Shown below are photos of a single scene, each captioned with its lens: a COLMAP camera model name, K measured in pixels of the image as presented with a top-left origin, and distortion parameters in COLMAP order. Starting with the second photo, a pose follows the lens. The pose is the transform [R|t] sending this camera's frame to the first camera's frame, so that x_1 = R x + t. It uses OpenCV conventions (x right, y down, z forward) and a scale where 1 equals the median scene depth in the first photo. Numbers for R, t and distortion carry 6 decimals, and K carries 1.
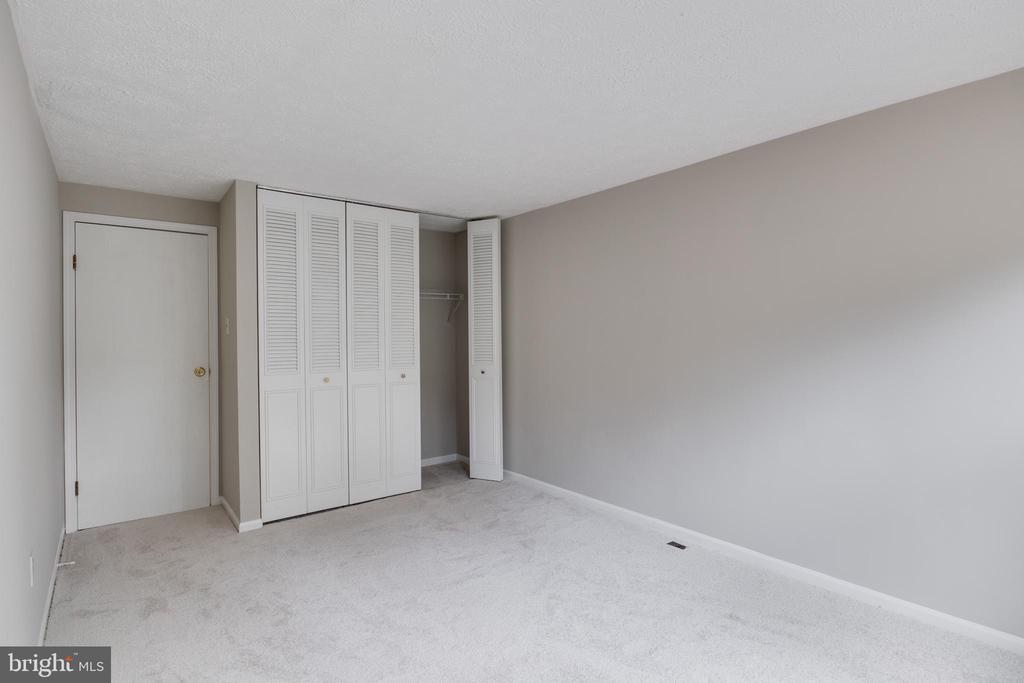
lens RADIAL K [[498.7, 0, 515.4], [0, 498.7, 329.9], [0, 0, 1]] dist [0.000763, 0.000516]
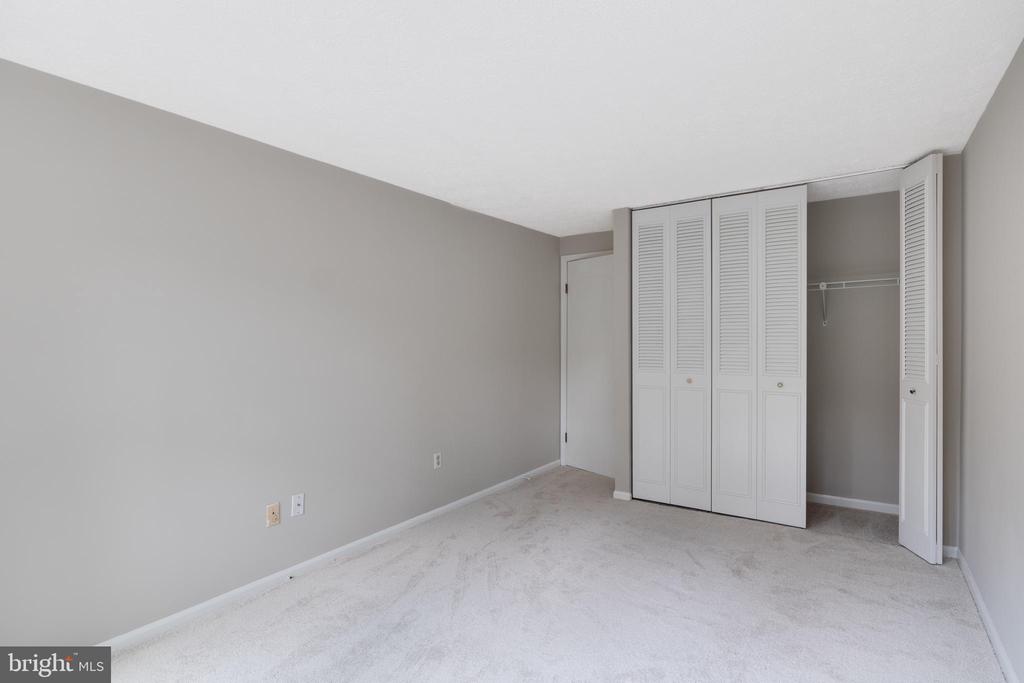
lens RADIAL K [[498.7, 0, 515.4], [0, 498.7, 329.9], [0, 0, 1]] dist [0.000763, 0.000516]
pose [[0.328819, -0.011144, -0.944327, 0.459749], [0.013090, 0.999888, -0.007242, -0.000315], [0.944302, -0.009980, 0.328928, 0.325321]]
